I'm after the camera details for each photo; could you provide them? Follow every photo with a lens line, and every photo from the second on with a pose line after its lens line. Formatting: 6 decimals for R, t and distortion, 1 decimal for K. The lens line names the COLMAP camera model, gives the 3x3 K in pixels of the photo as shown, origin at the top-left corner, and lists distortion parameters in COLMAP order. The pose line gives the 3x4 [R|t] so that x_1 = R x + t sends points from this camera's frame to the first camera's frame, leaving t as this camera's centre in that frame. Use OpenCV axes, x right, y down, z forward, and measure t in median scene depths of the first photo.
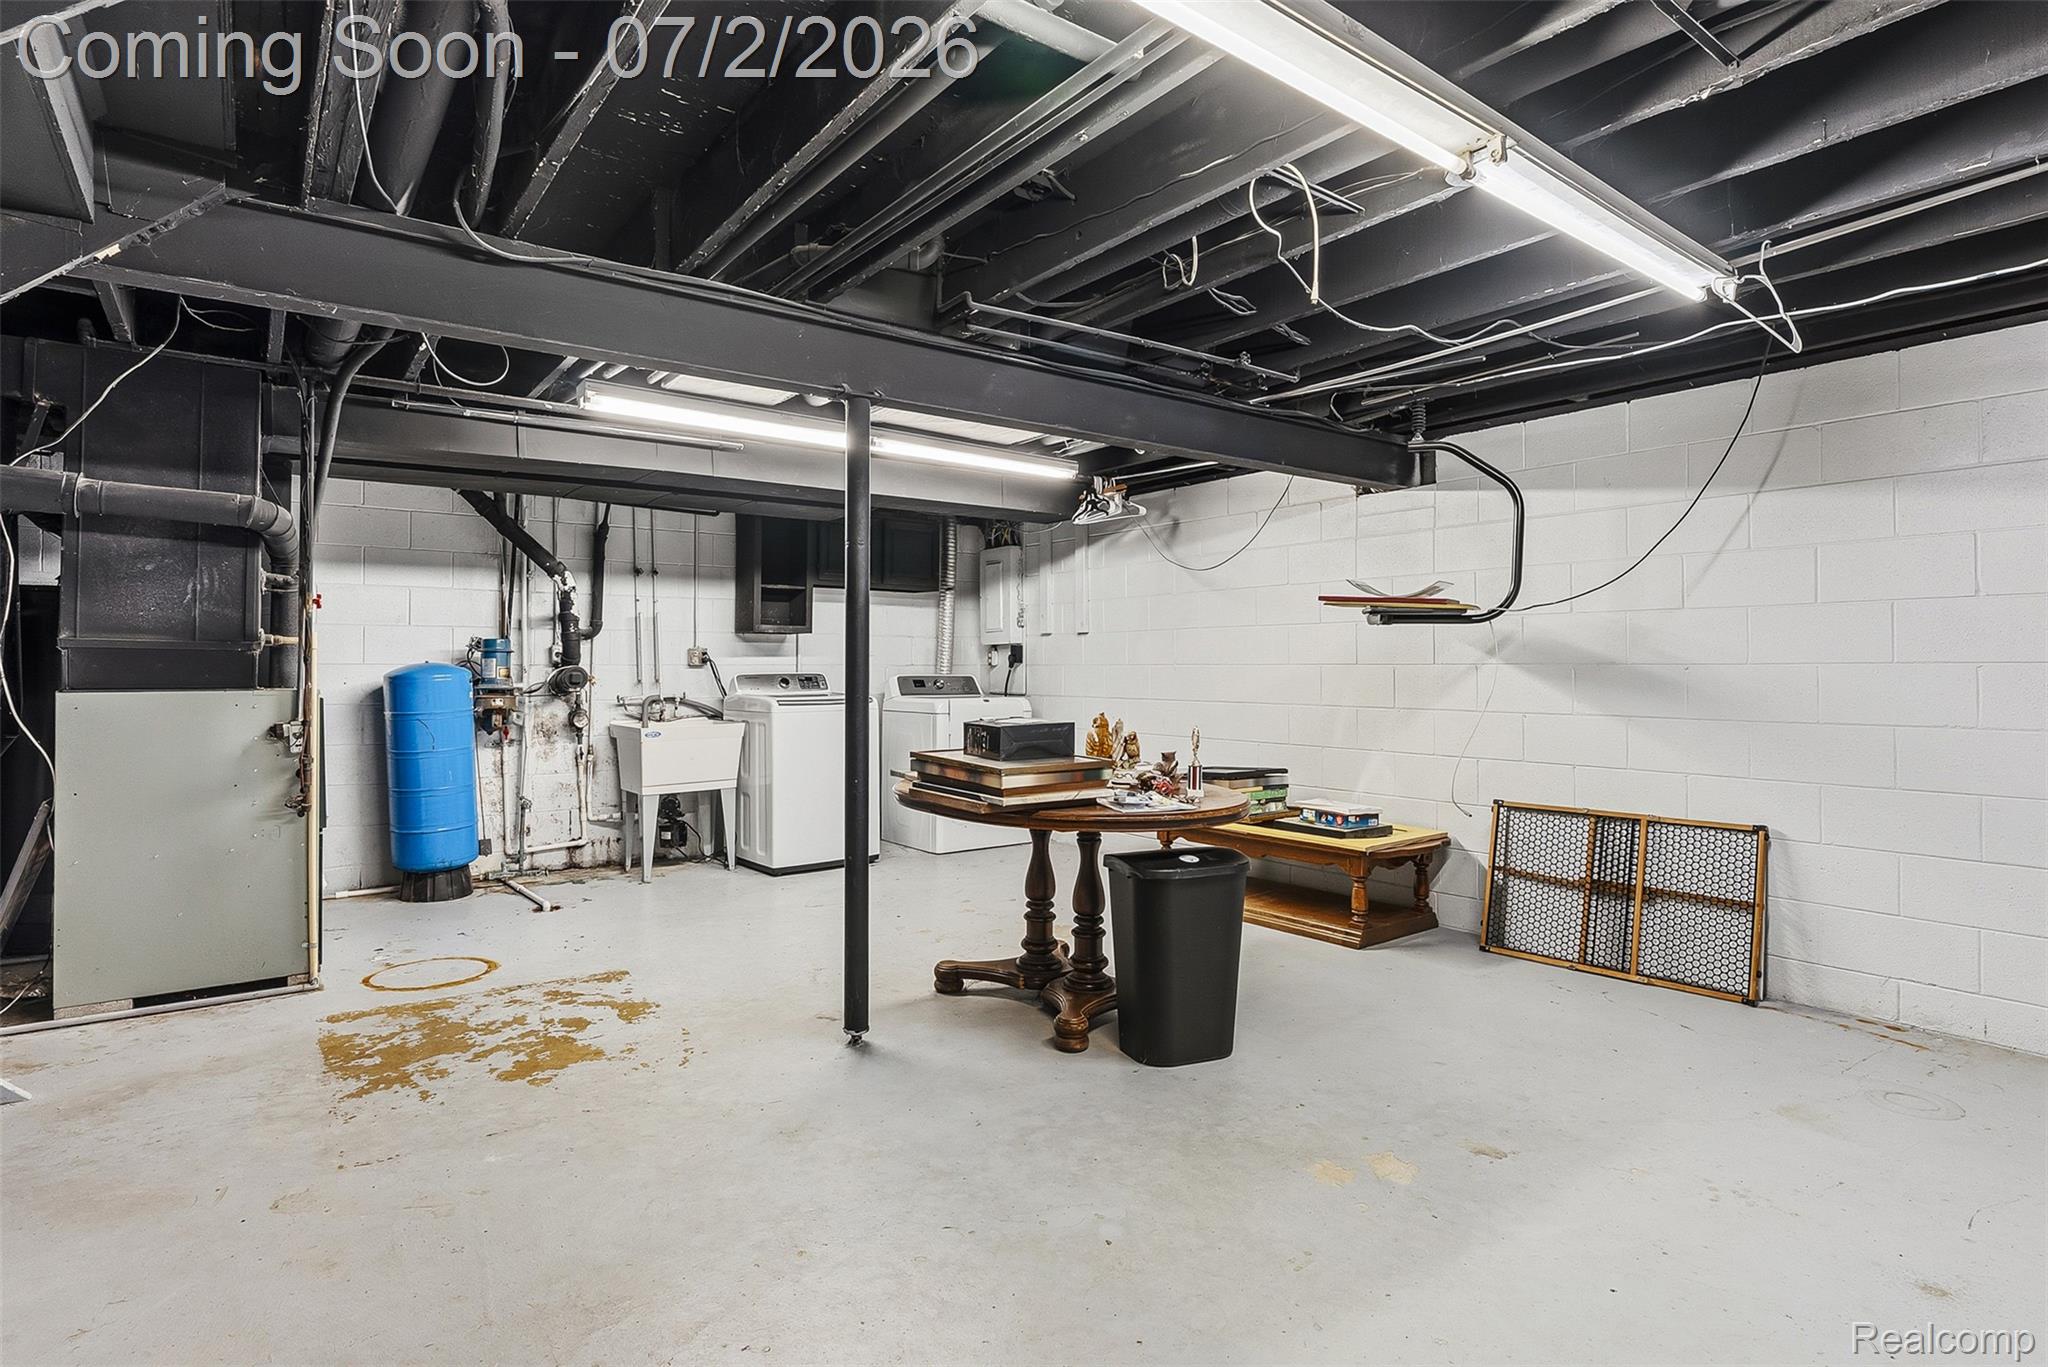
lens RADIAL K [[1016.2, 0, 1023.6], [0, 1016.2, 665.7], [0, 0, 1]] dist [0.000262, -0.000391]
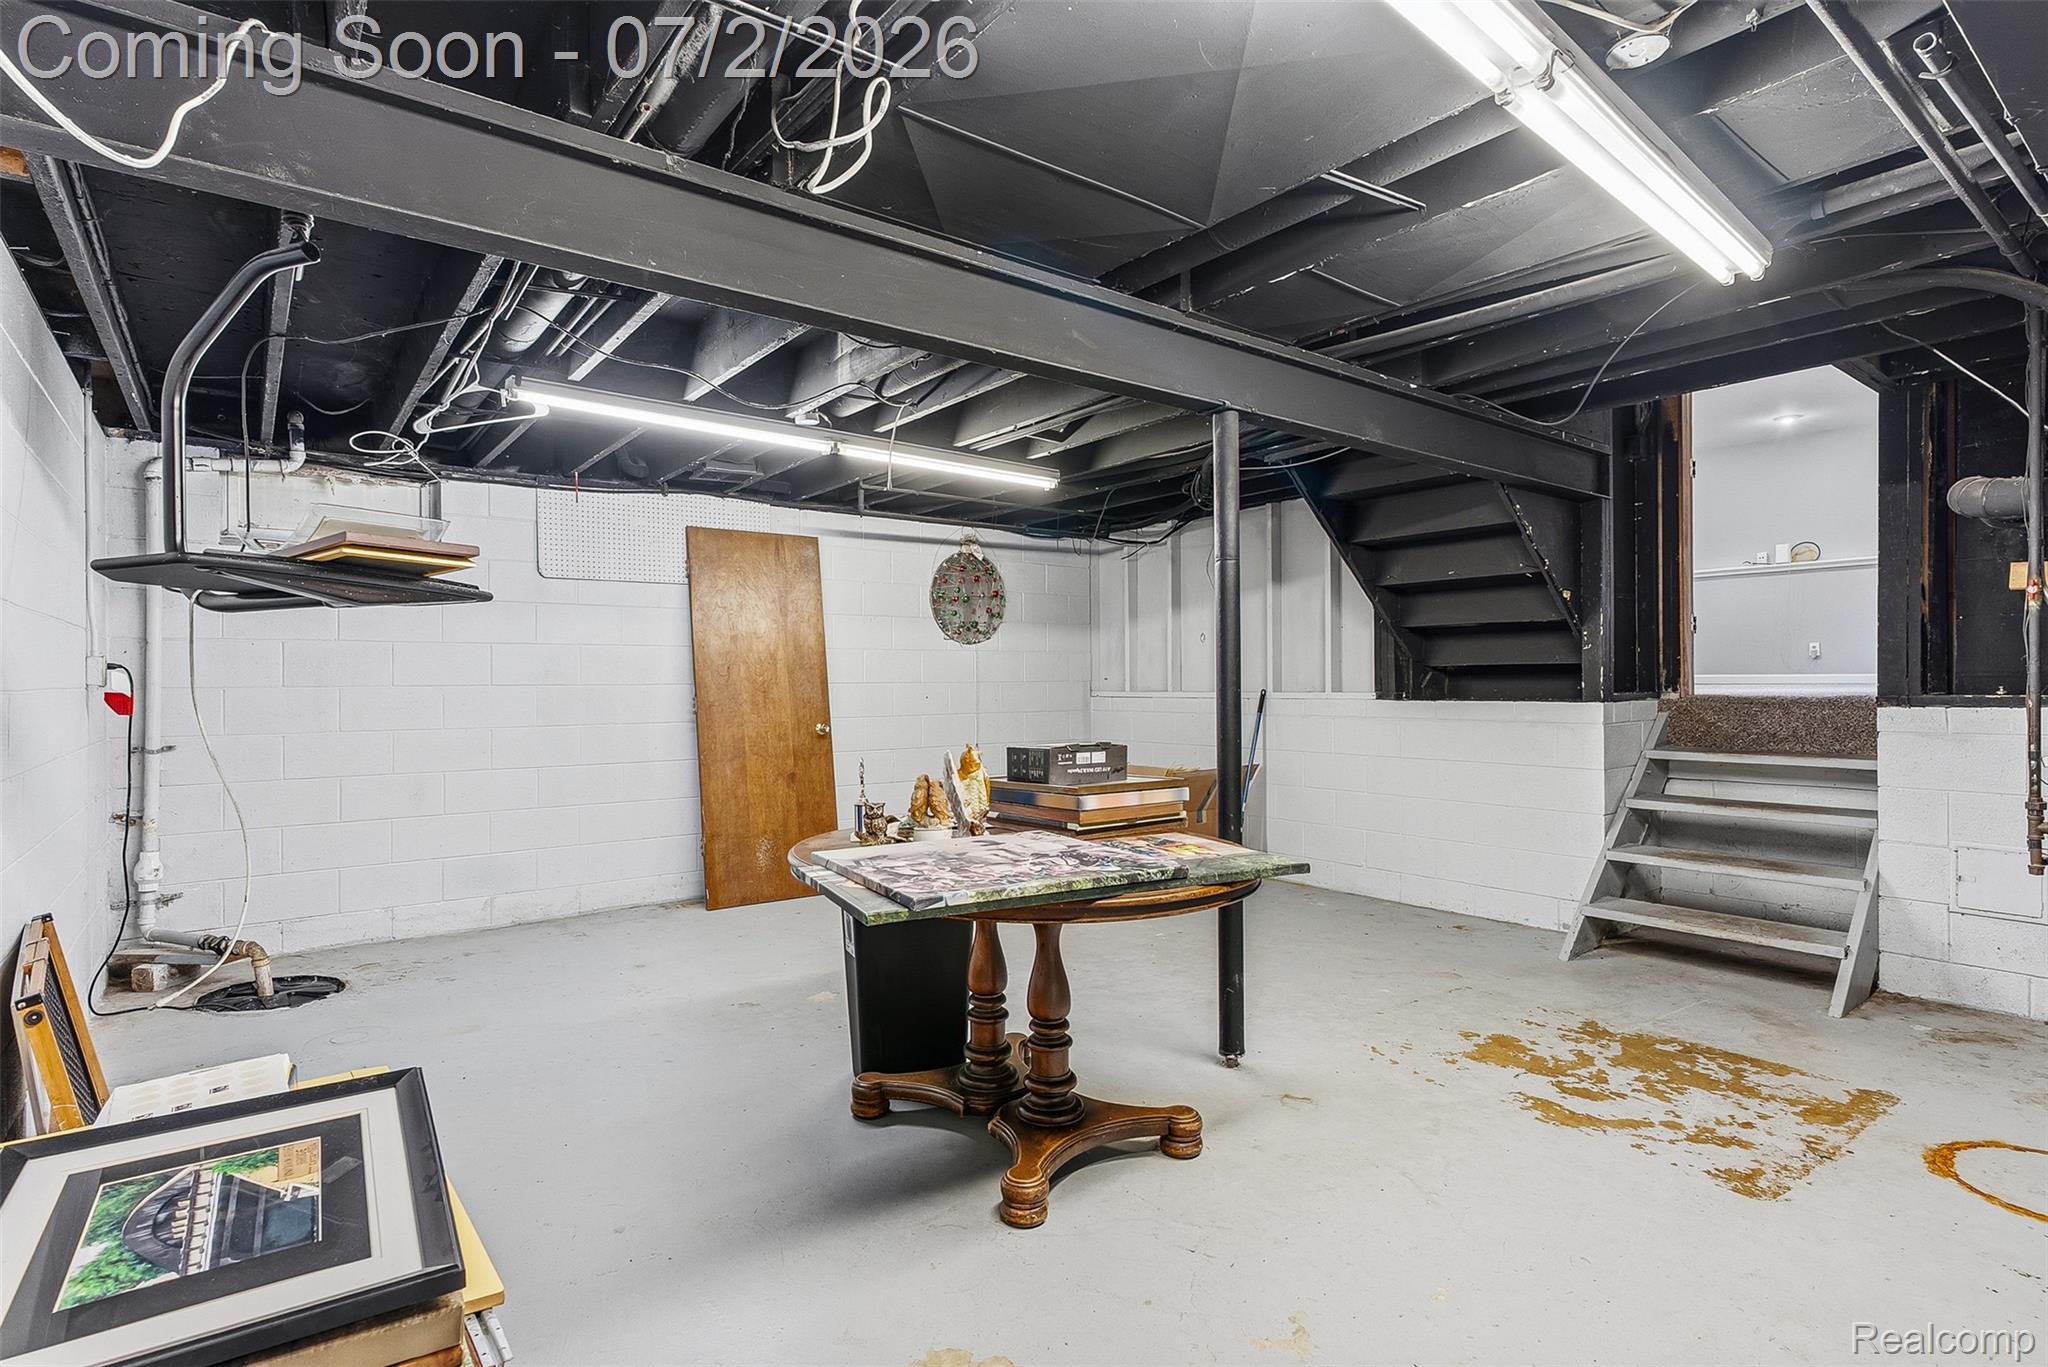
lens RADIAL K [[1016.2, 0, 1023.6], [0, 1016.2, 665.7], [0, 0, 1]] dist [0.000262, -0.000391]
pose [[-0.999783, 0.007148, -0.019567, 0.054221], [0.007430, 0.999869, -0.014401, -0.004943], [0.019461, -0.014543, -0.999705, 1.959557]]
